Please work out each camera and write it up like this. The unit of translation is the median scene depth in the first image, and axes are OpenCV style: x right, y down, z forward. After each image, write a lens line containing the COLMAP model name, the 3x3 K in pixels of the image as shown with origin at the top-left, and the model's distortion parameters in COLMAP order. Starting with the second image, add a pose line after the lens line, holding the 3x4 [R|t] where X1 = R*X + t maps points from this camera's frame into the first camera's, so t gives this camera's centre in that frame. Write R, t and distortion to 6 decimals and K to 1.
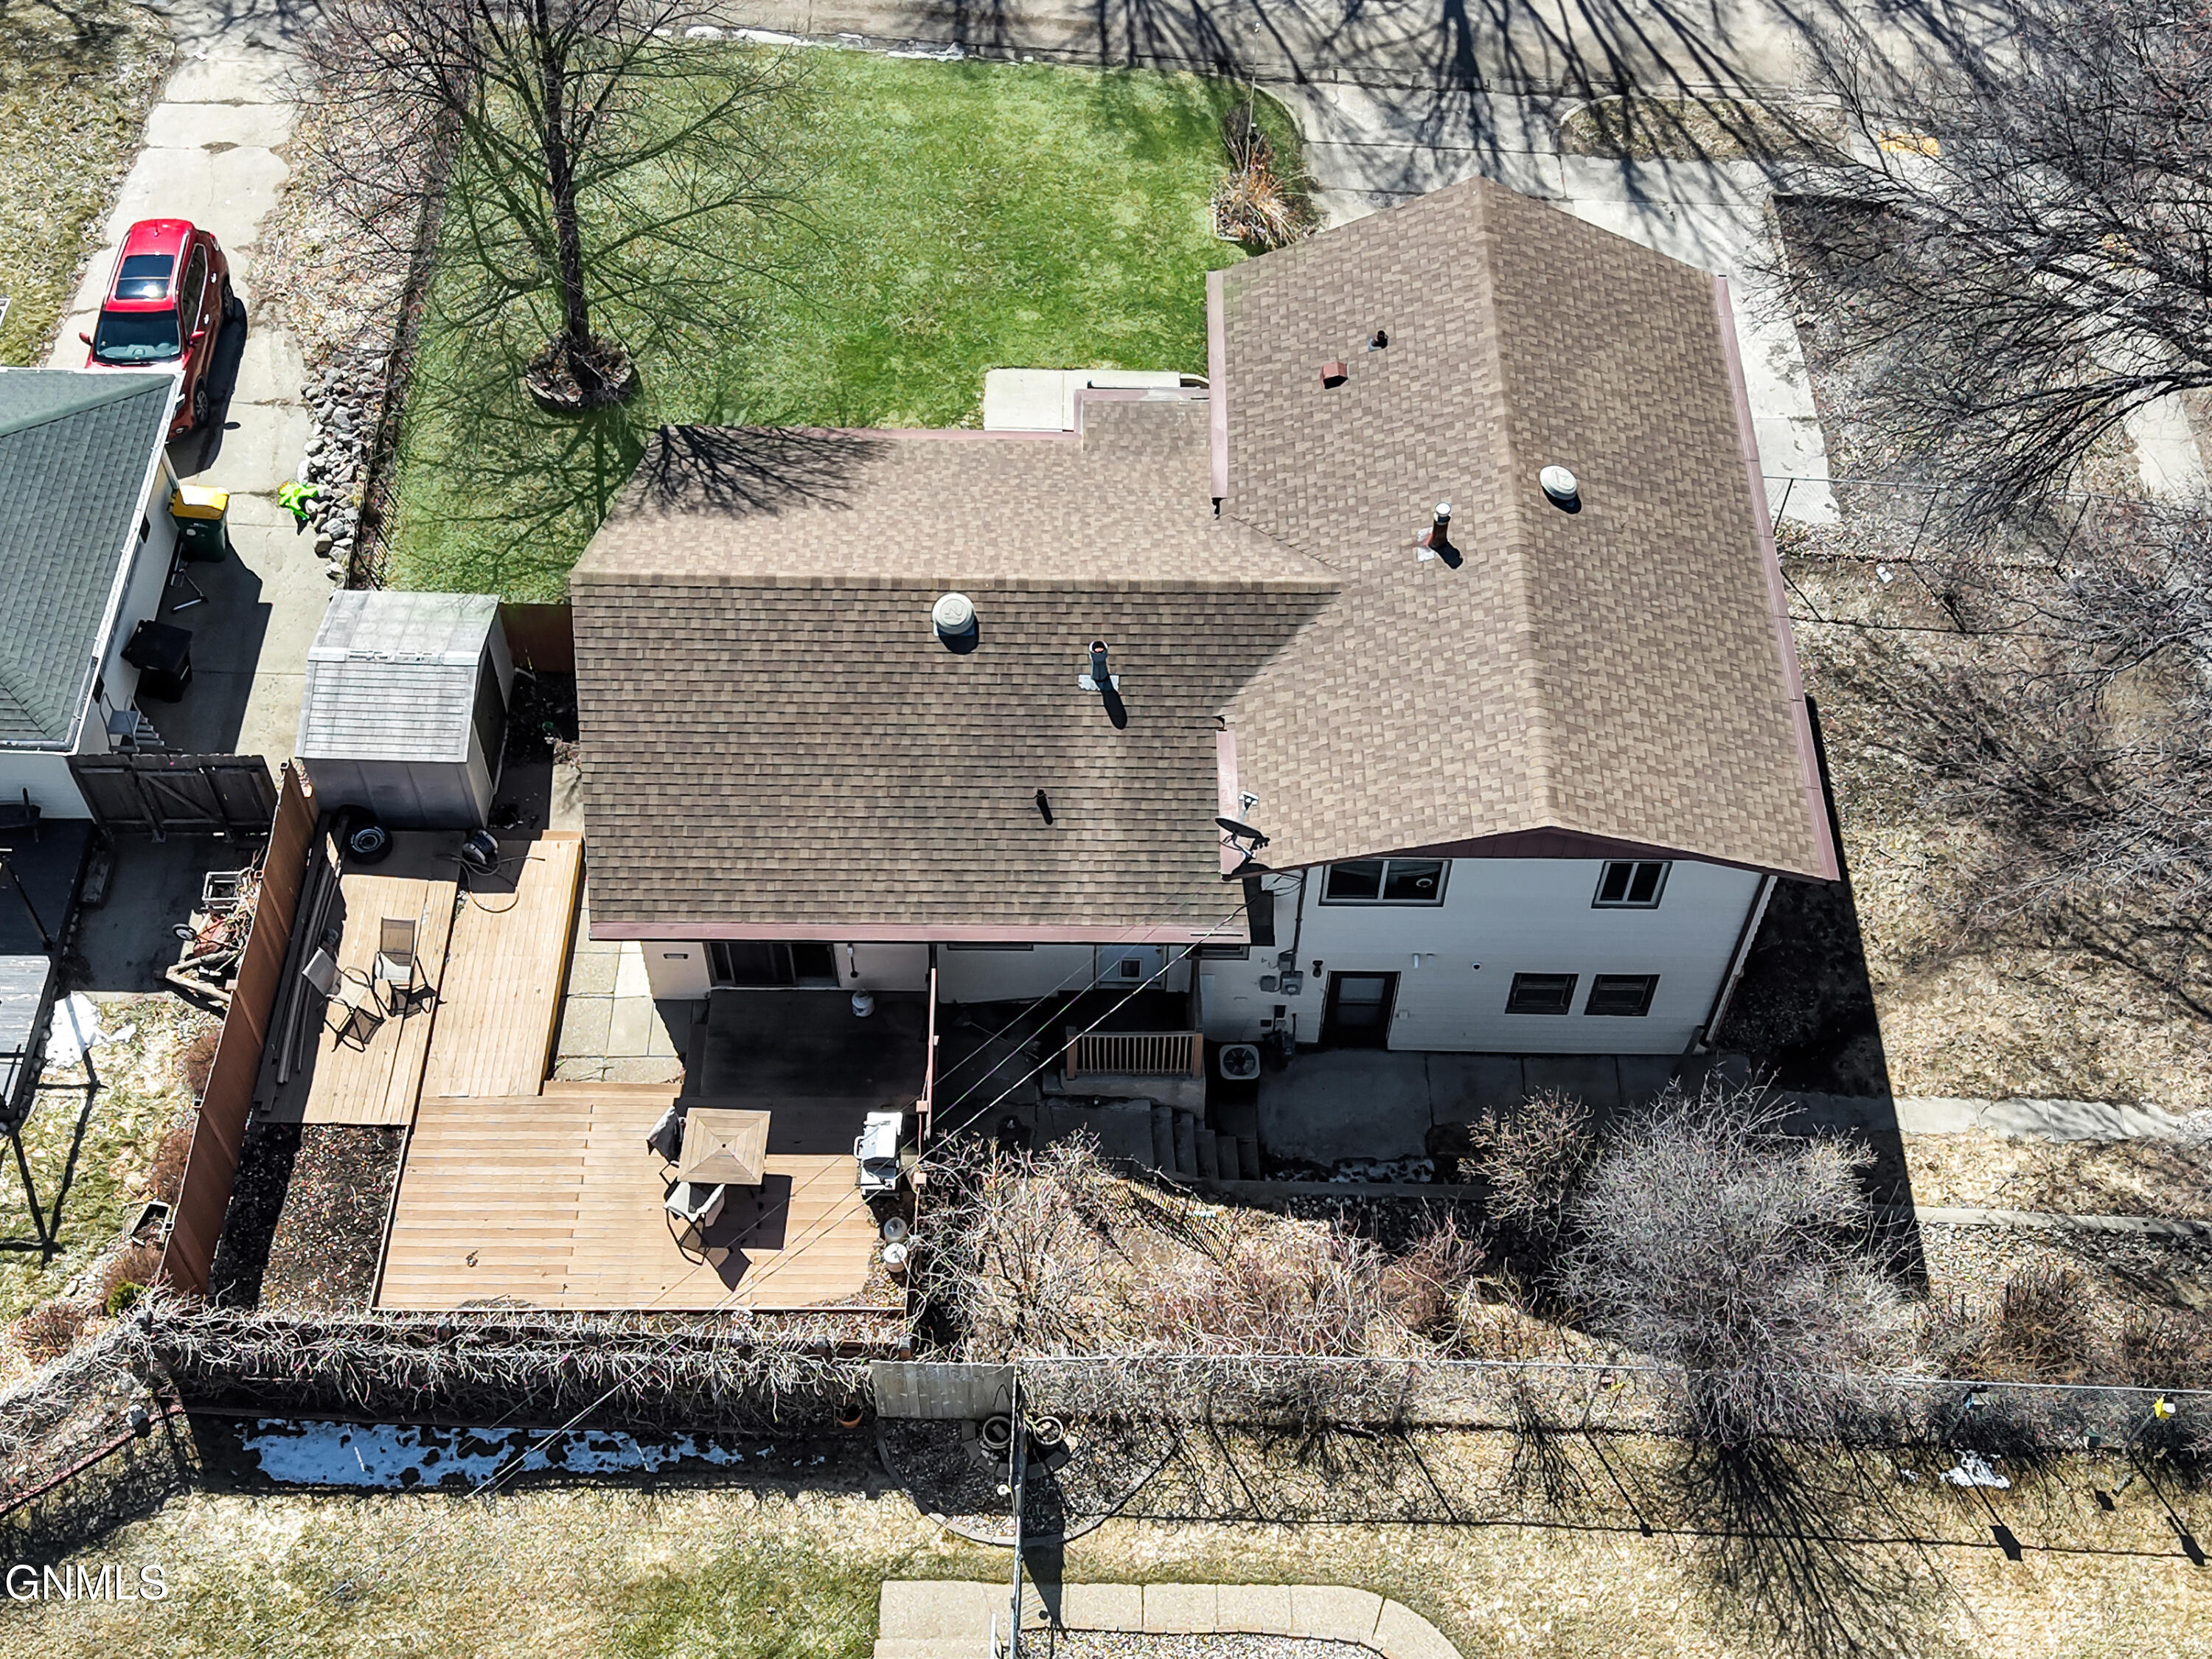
lens RADIAL K [[2598.3, 0, 1106.0], [0, 2598.3, 829.5], [0, 0, 1]] dist [0.169637, -0.496220]
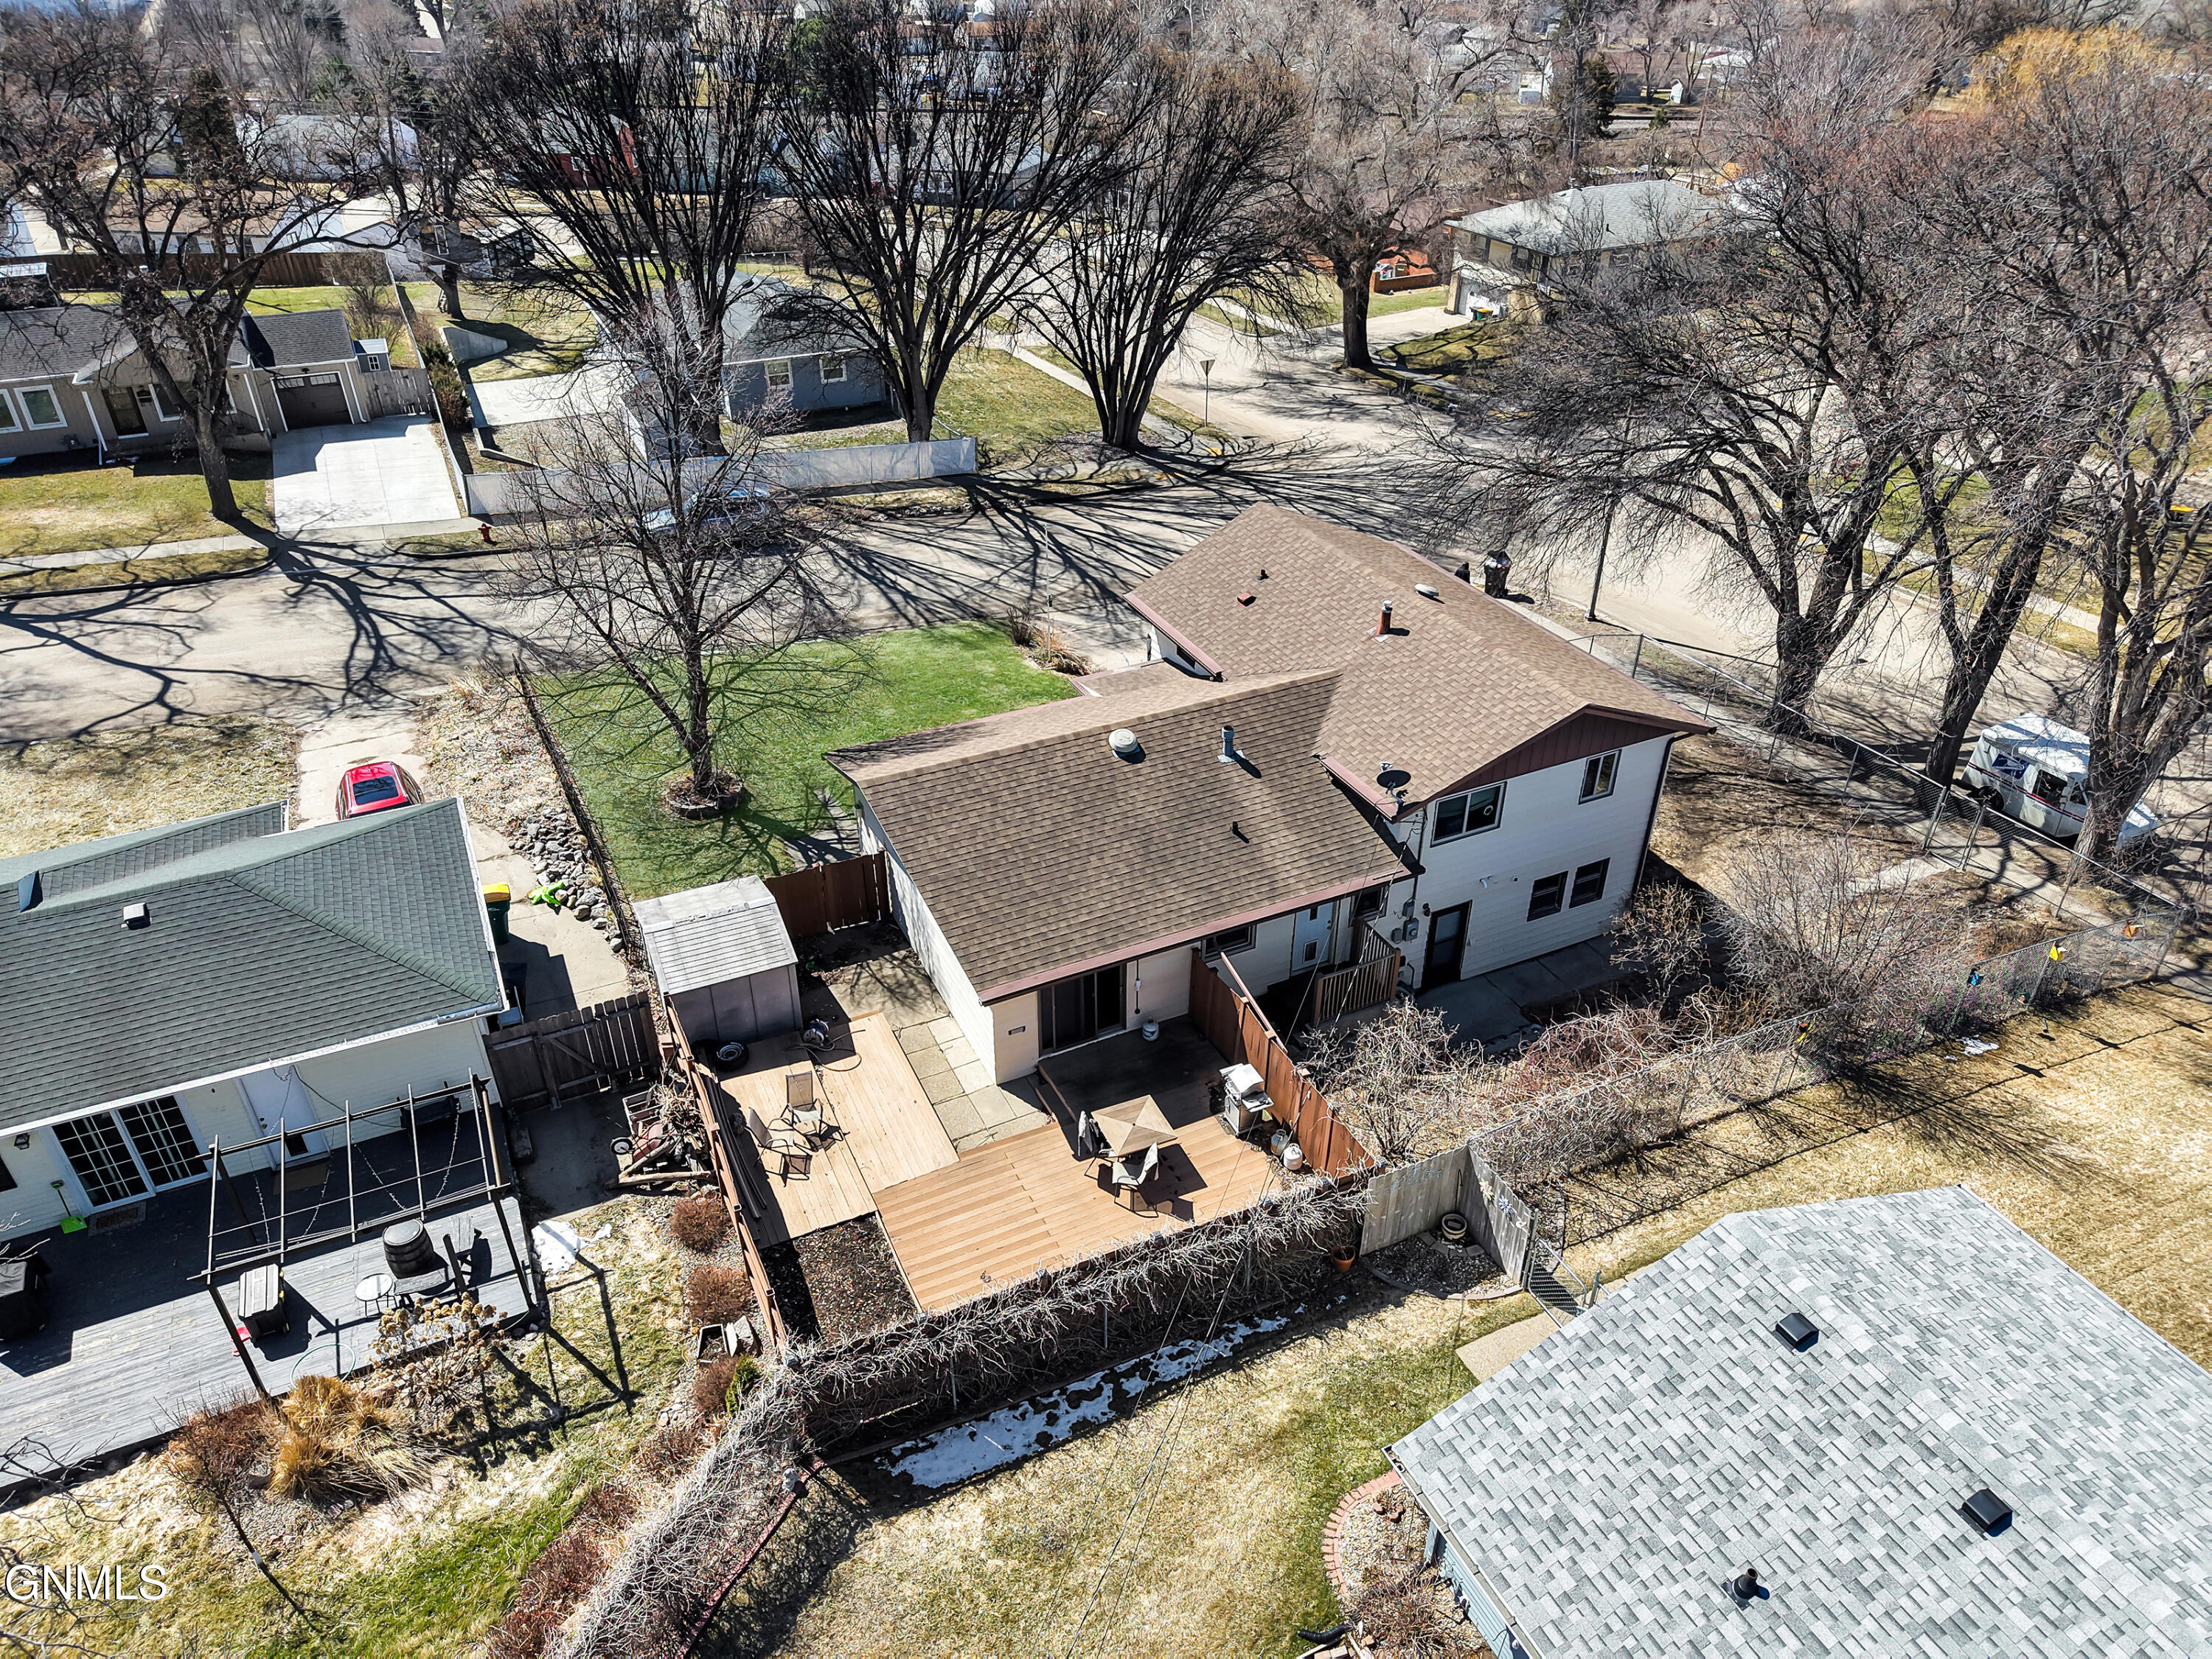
lens RADIAL K [[1474.1, 0, 1104.3], [0, 1474.1, 832.1], [0, 0, 1]] dist [0.030472, -0.032584]
pose [[0.899179, -0.247543, 0.360832, -0.380488], [0.362251, 0.883668, -0.296488, 0.201452], [-0.245462, 0.397308, 0.884248, 0.318516]]
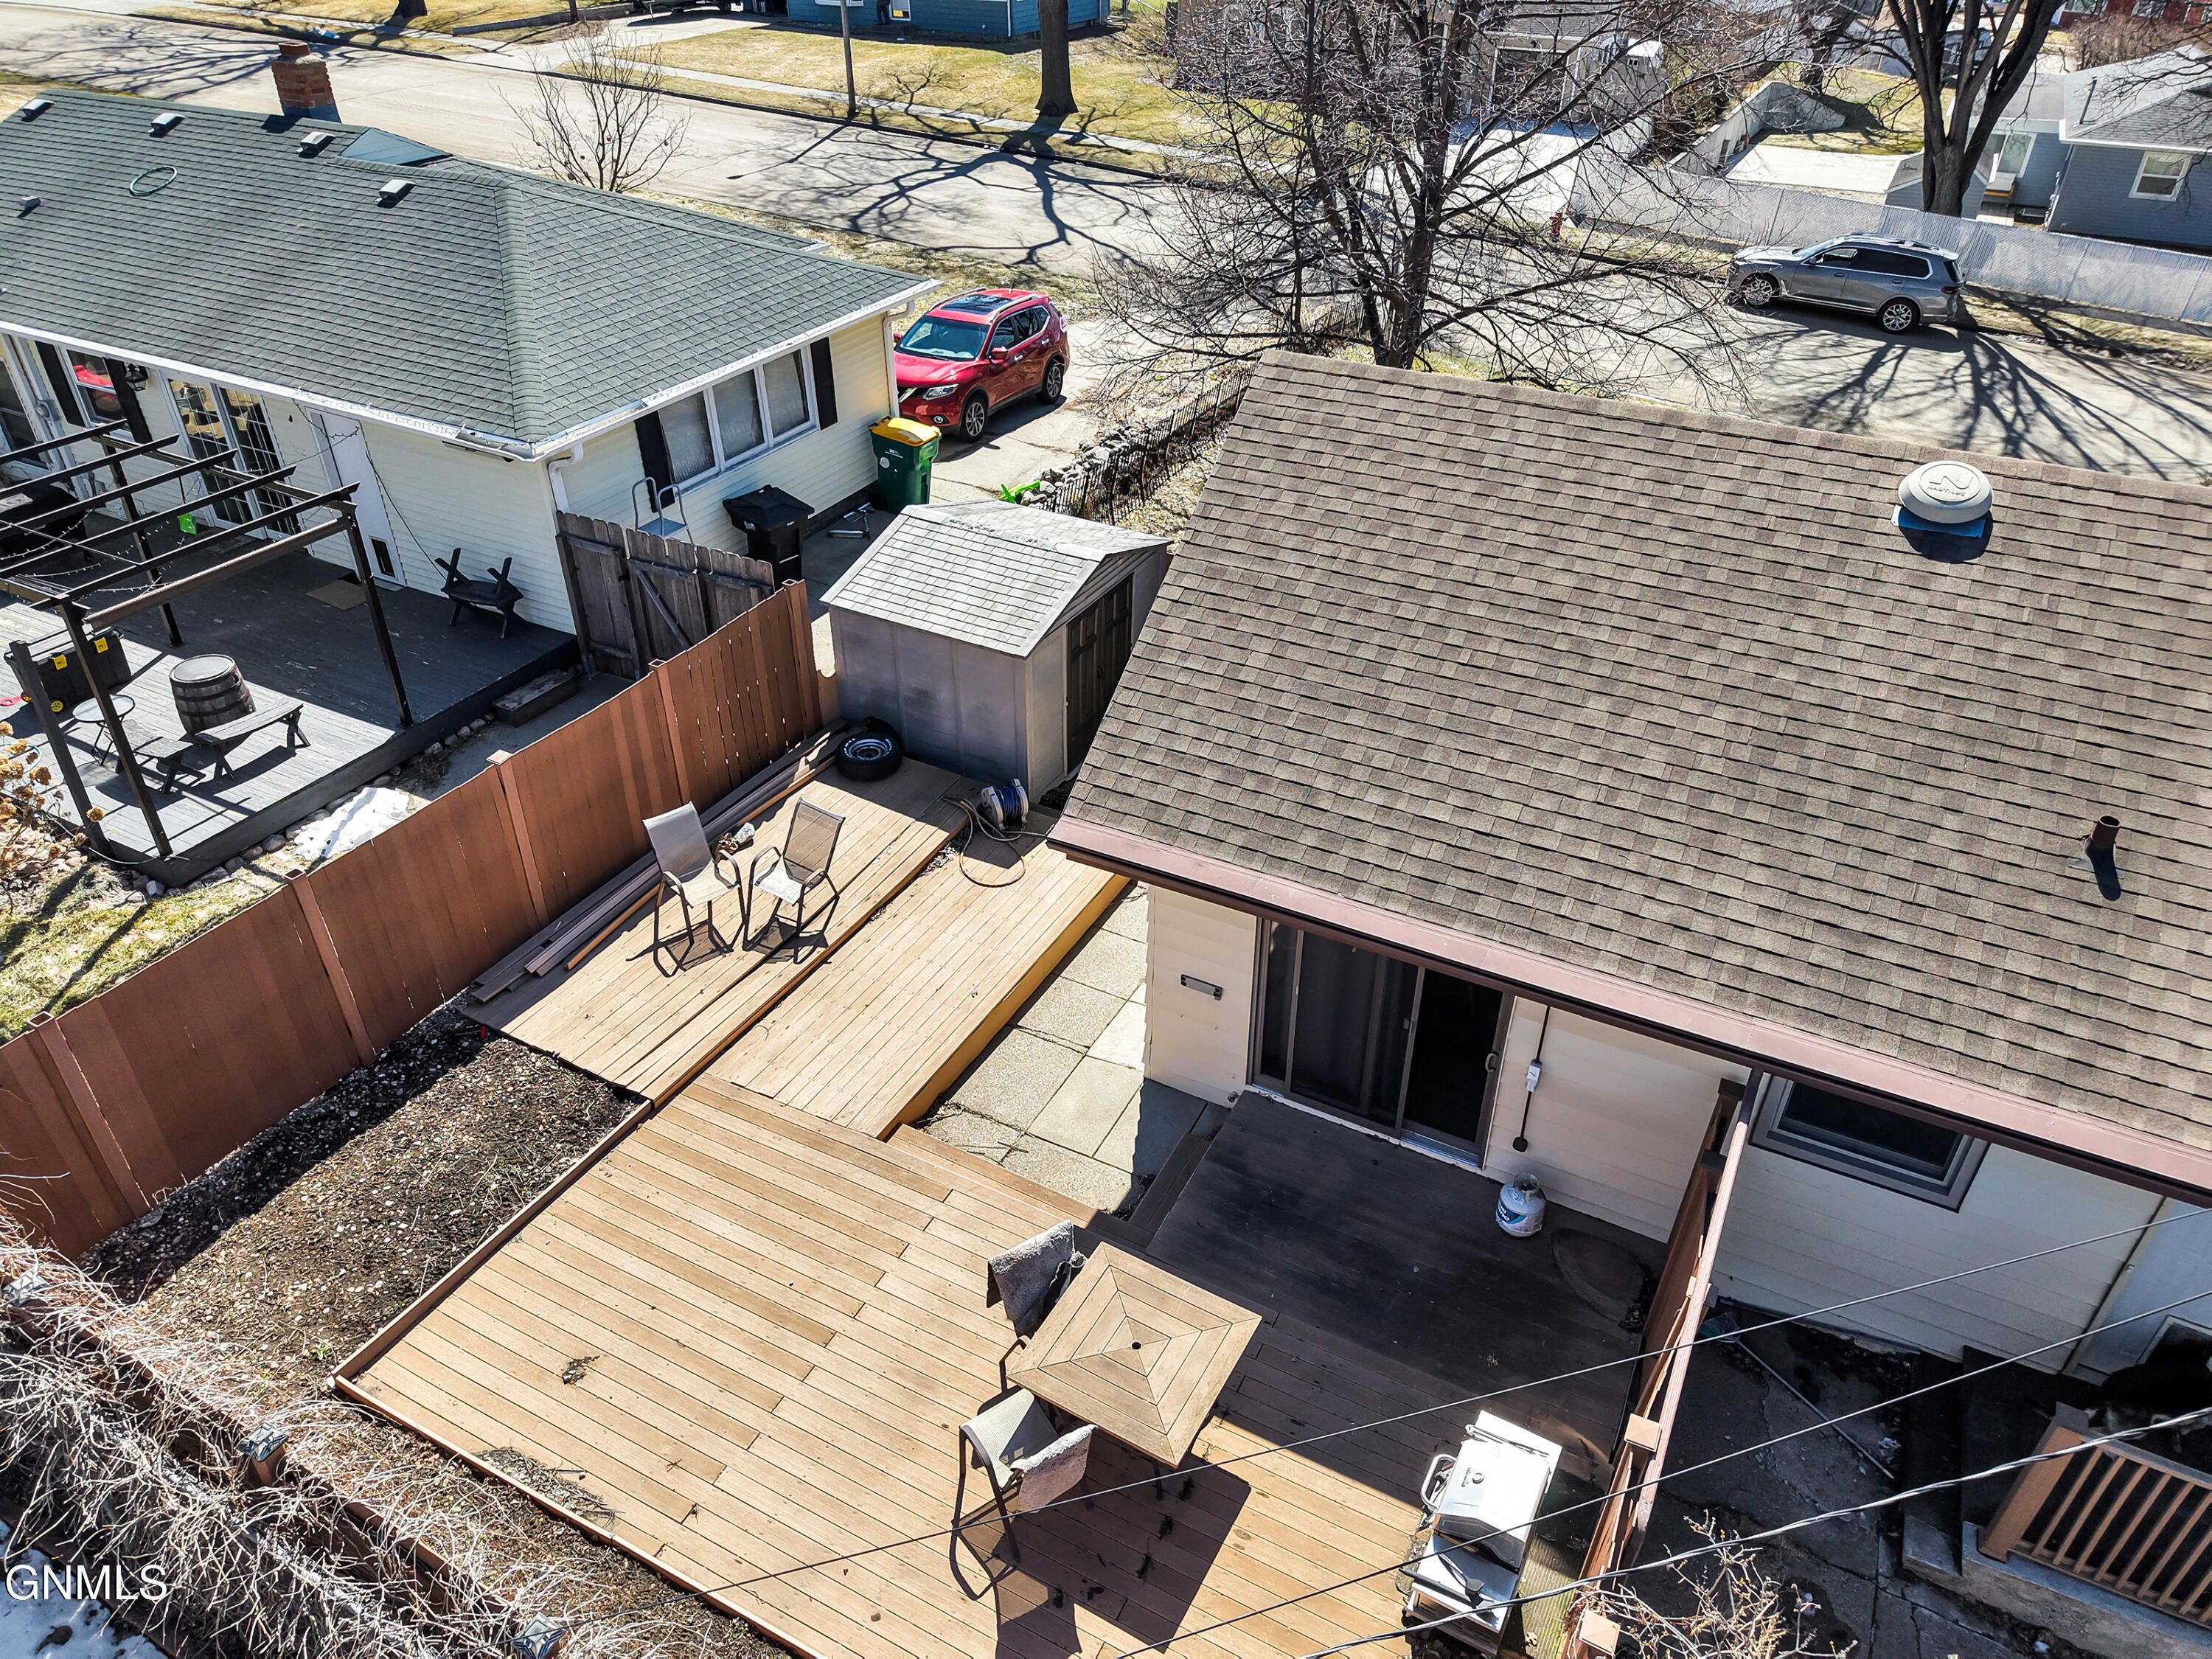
lens RADIAL K [[1474.1, 0, 1104.3], [0, 1474.1, 832.1], [0, 0, 1]] dist [0.030472, -0.032584]
pose [[0.885945, 0.250838, -0.390105, -0.076029], [-0.369575, 0.889999, -0.267050, 0.112799], [0.280207, 0.380765, 0.881194, 0.748462]]
